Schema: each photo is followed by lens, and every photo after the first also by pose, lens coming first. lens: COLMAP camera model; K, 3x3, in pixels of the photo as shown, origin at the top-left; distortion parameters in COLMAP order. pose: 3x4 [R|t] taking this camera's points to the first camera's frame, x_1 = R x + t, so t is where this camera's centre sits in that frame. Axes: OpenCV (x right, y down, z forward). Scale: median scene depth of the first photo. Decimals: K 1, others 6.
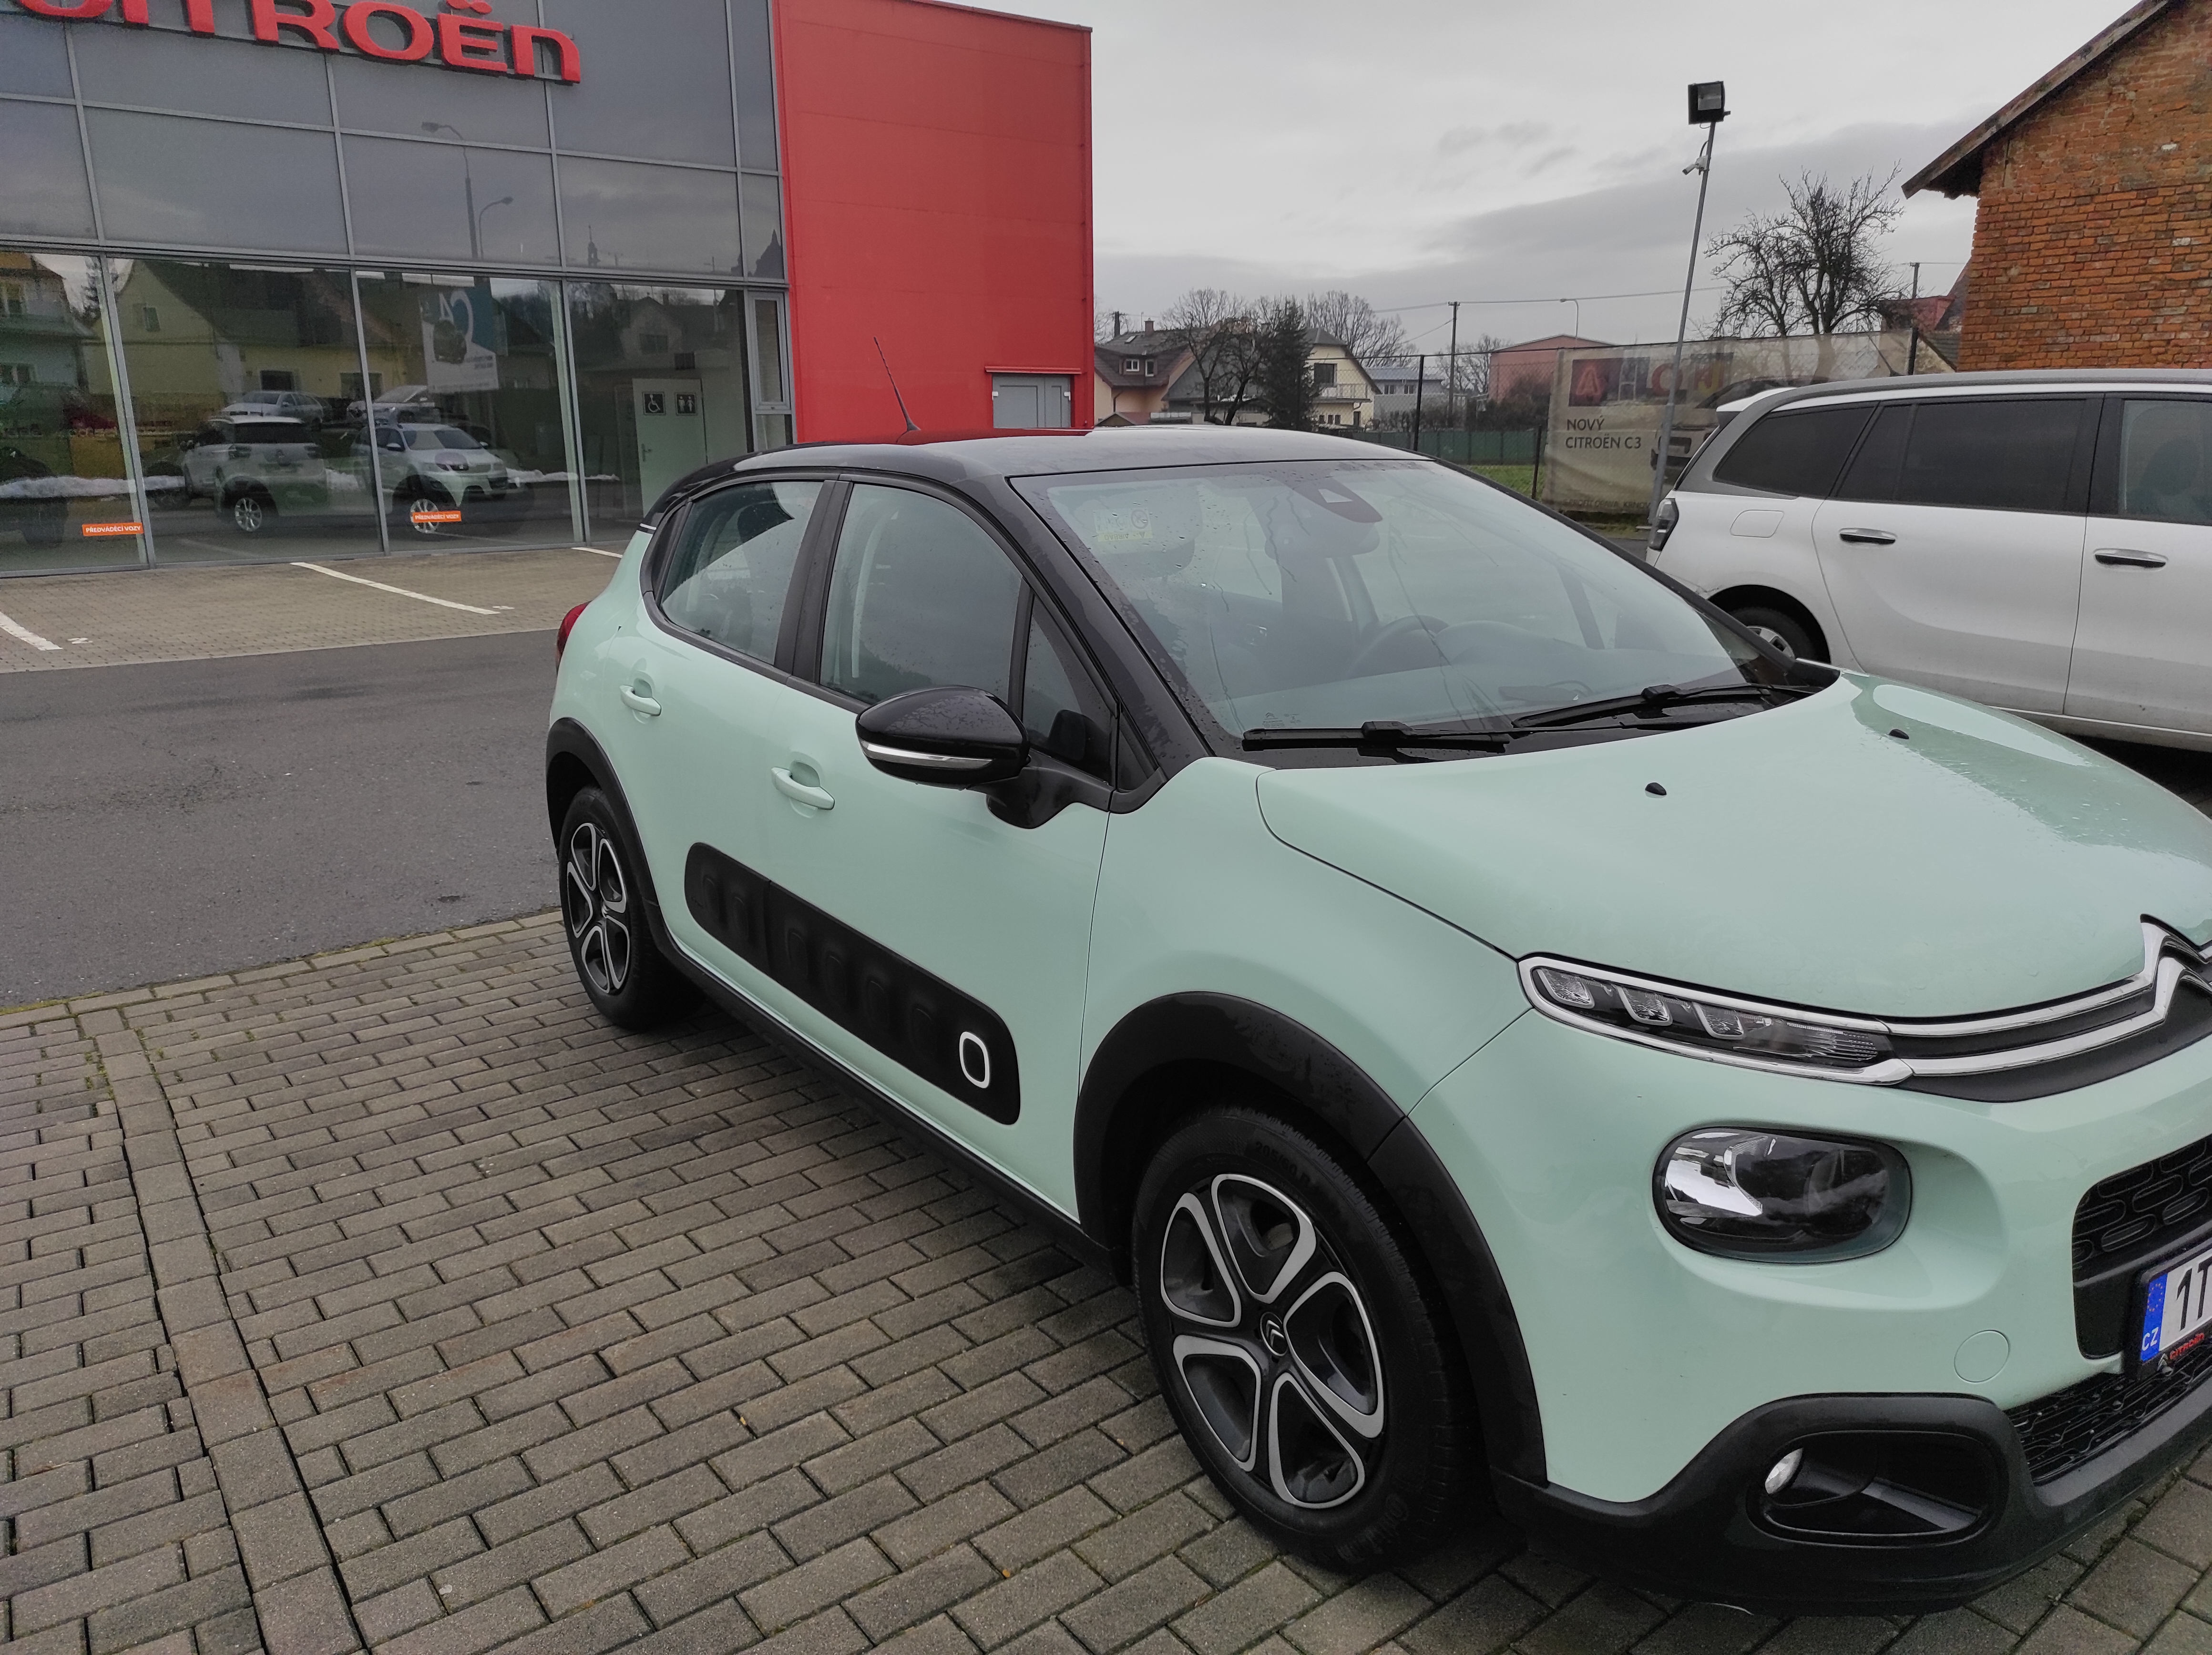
lens RADIAL K [[1604.1, 0, 1090.4], [0, 1604.1, 837.2], [0, 0, 1]] dist [0.029810, -0.011337]
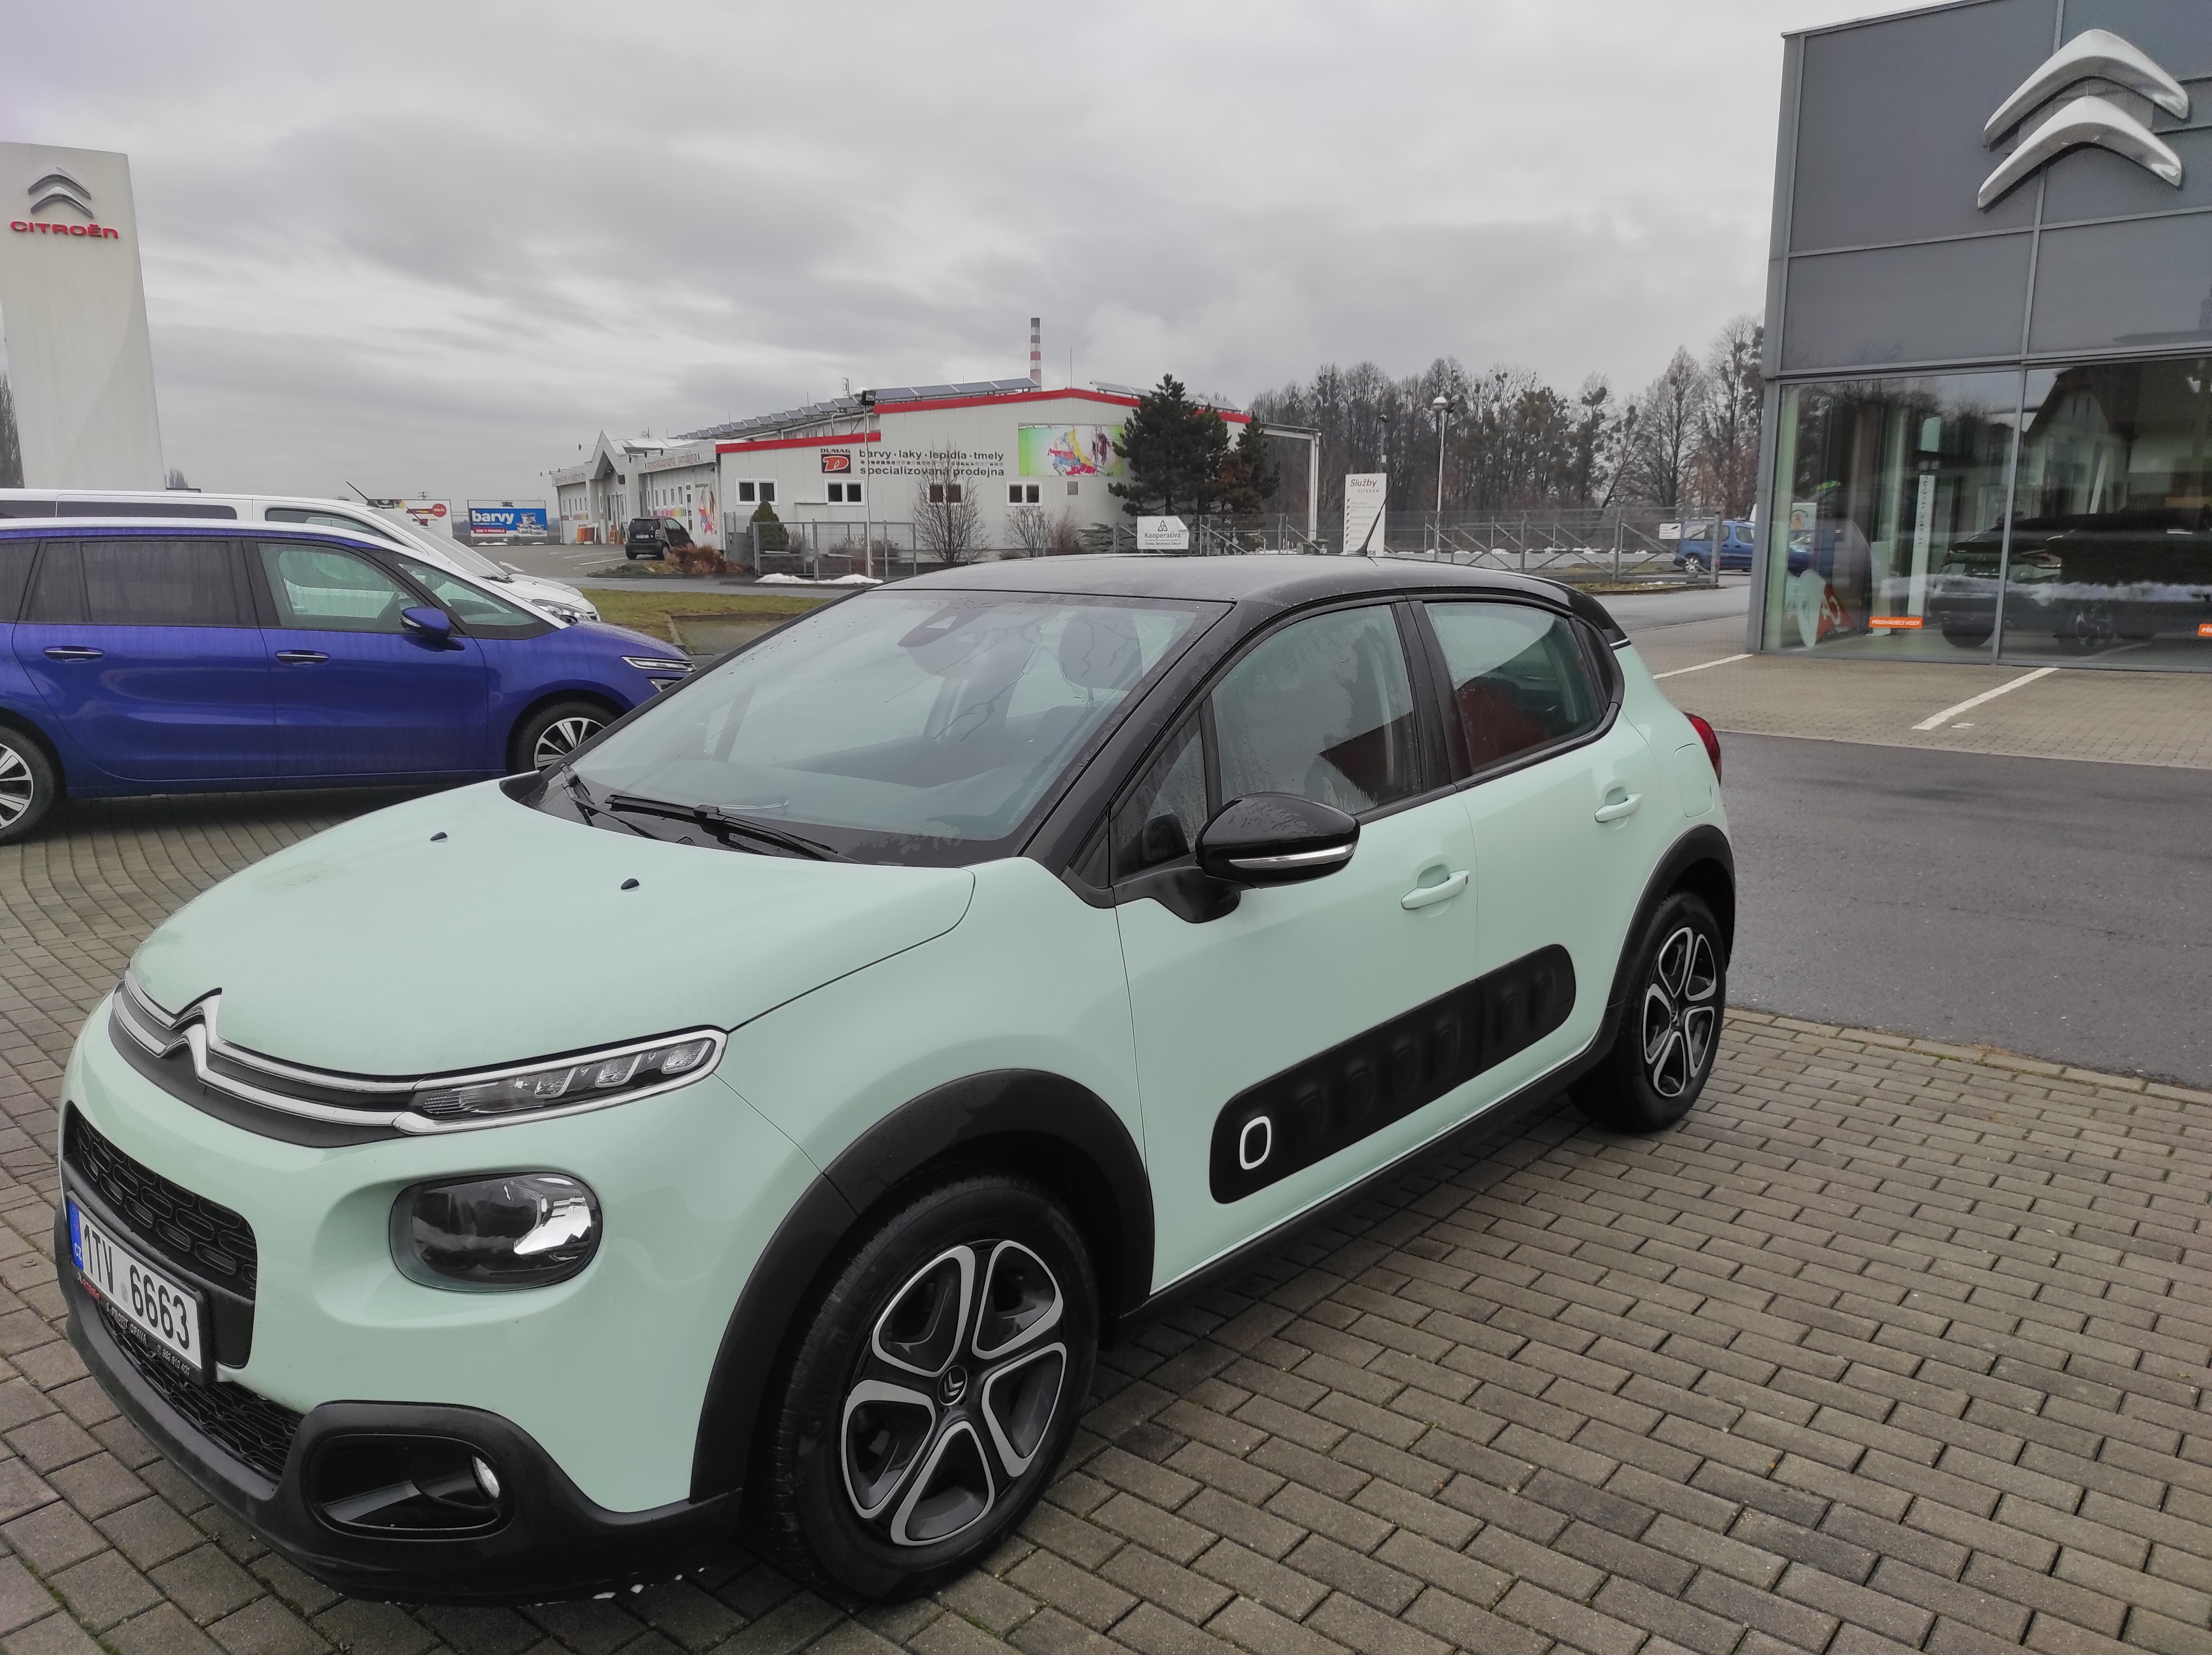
lens RADIAL K [[1604.1, 0, 1104.9], [0, 1604.1, 831.9], [0, 0, 1]] dist [0.029810, -0.011337]
pose [[0.211708, 0.186926, -0.959290, 0.197913], [-0.240450, 0.961332, 0.134259, -0.039948], [0.947293, 0.202238, 0.248468, 0.137125]]
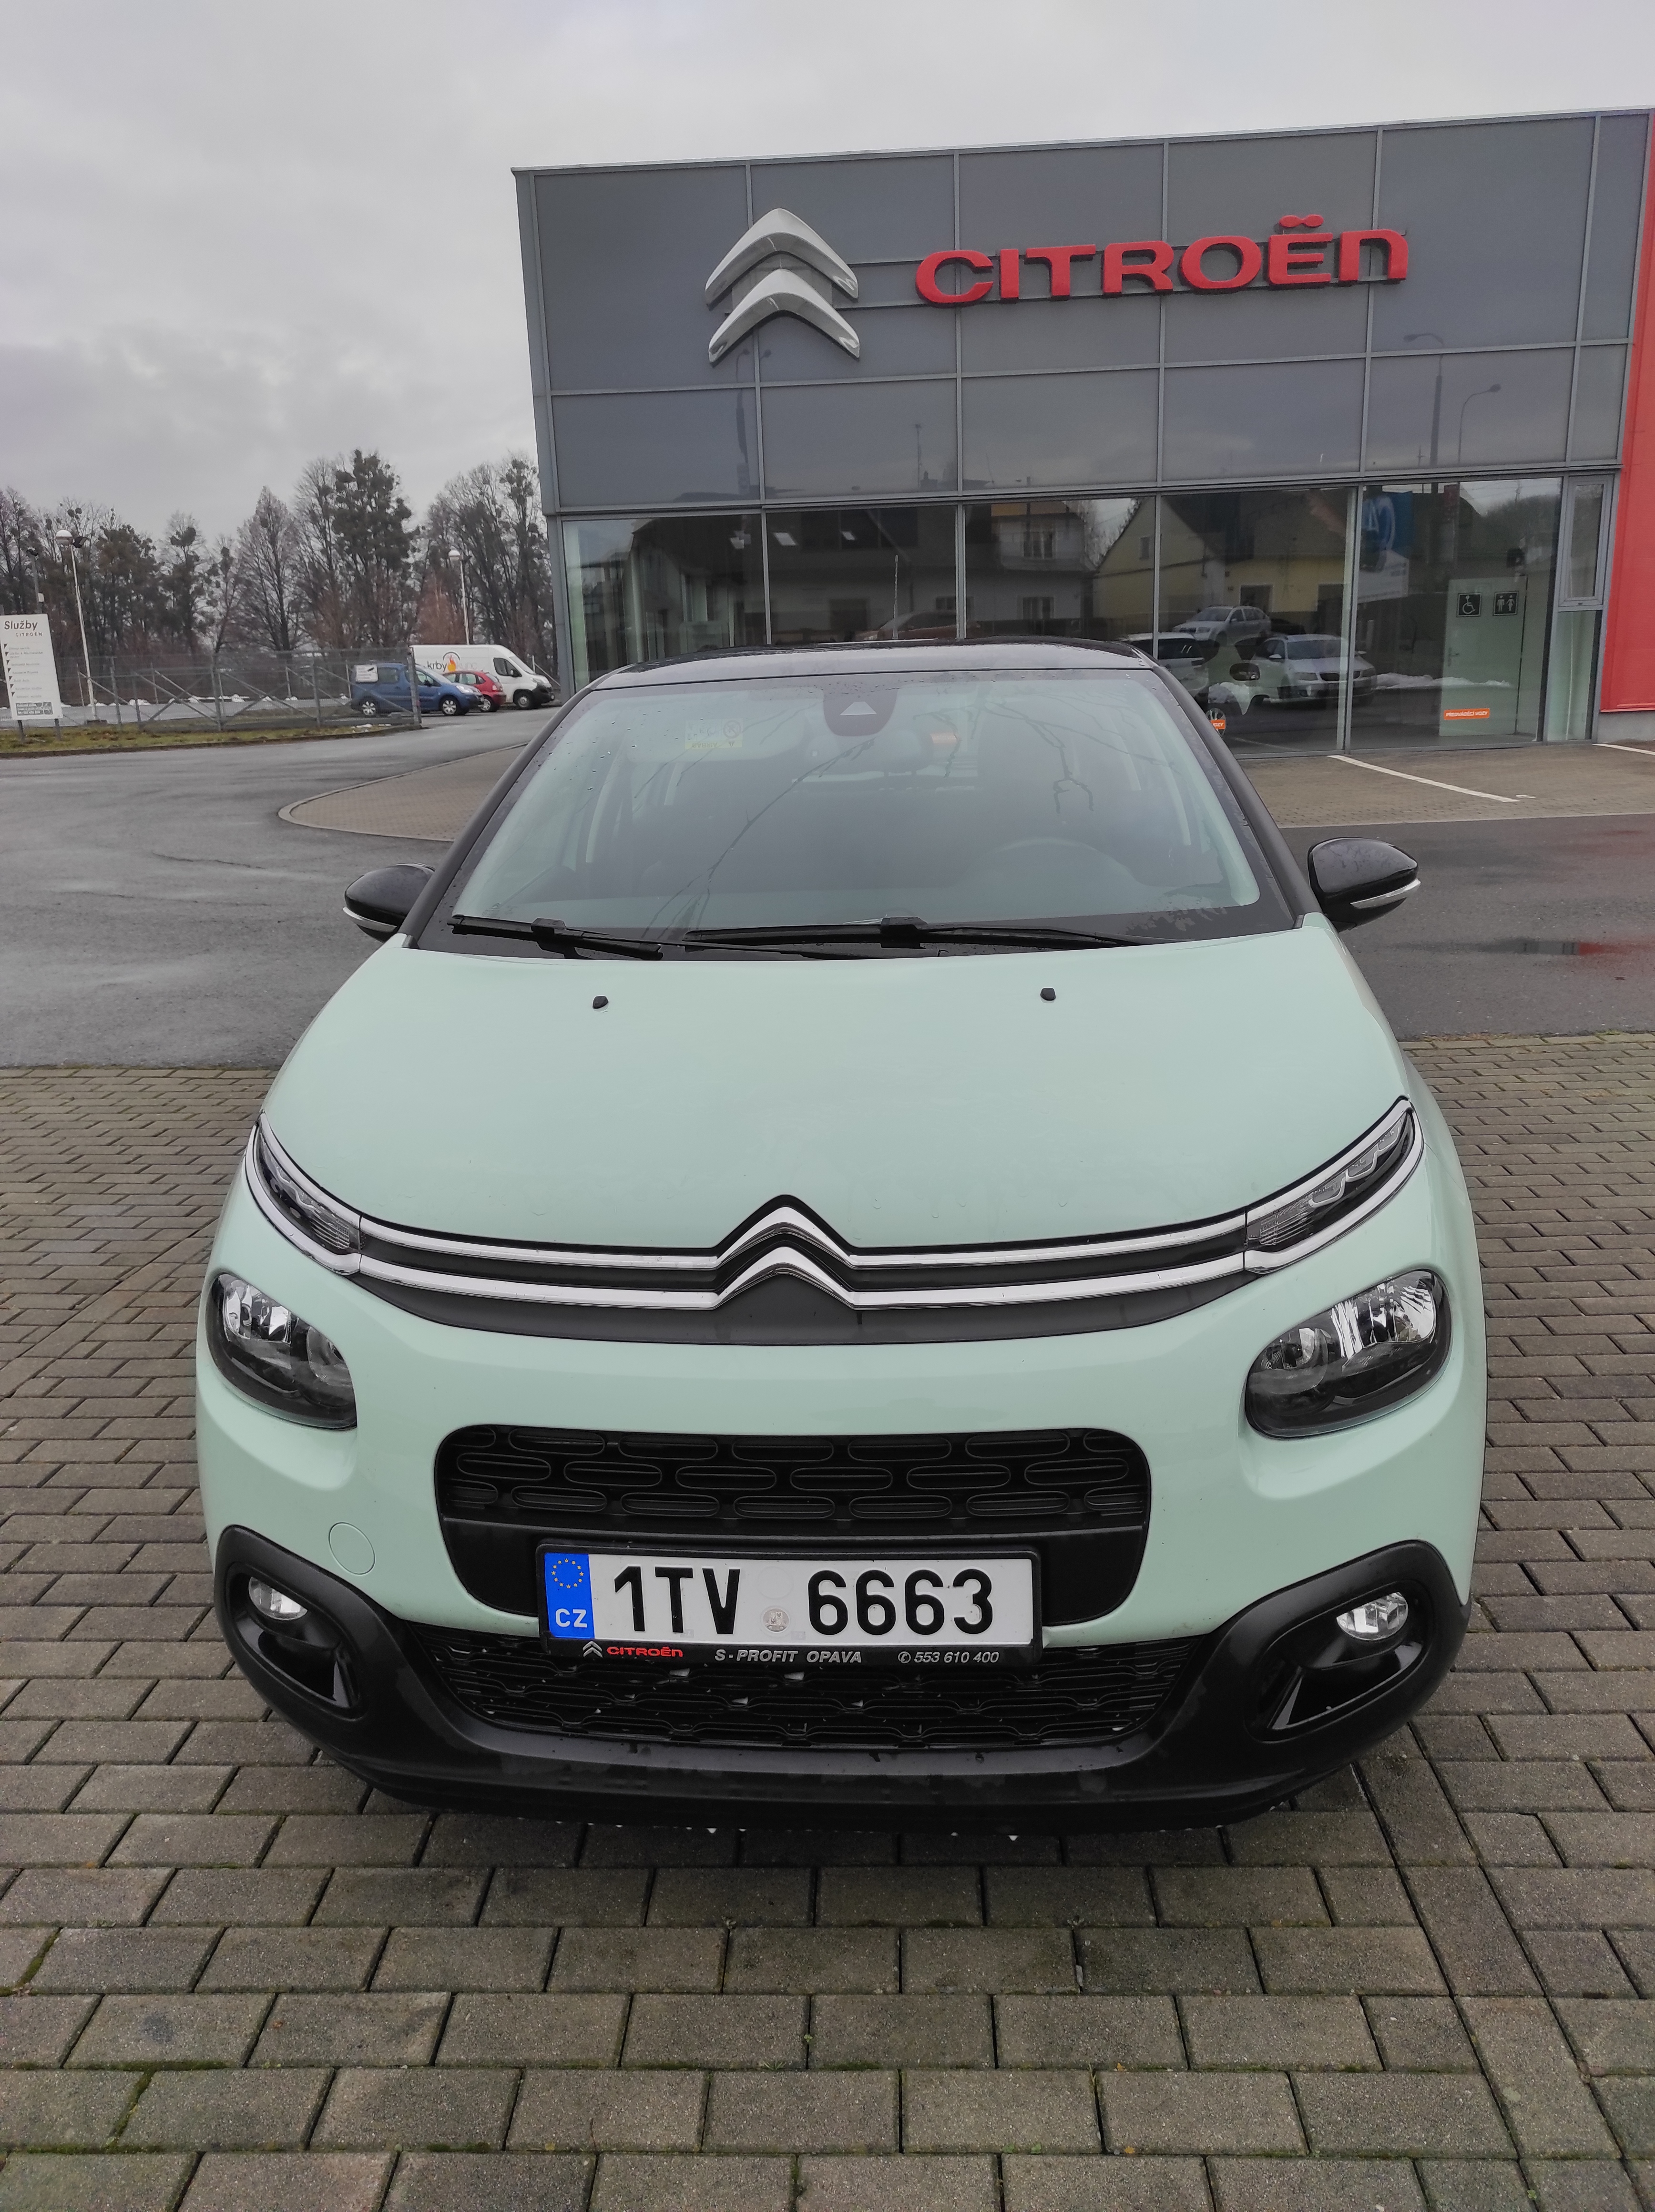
lens RADIAL K [[1604.1, 0, 817.9], [0, 1604.1, 1091.8], [0, 0, 1]] dist [0.029810, -0.011337]
pose [[0.754522, 0.154462, -0.637839, 0.124265], [-0.136473, 0.987590, 0.077720, -0.007999], [0.641928, 0.028406, 0.766238, 0.035034]]
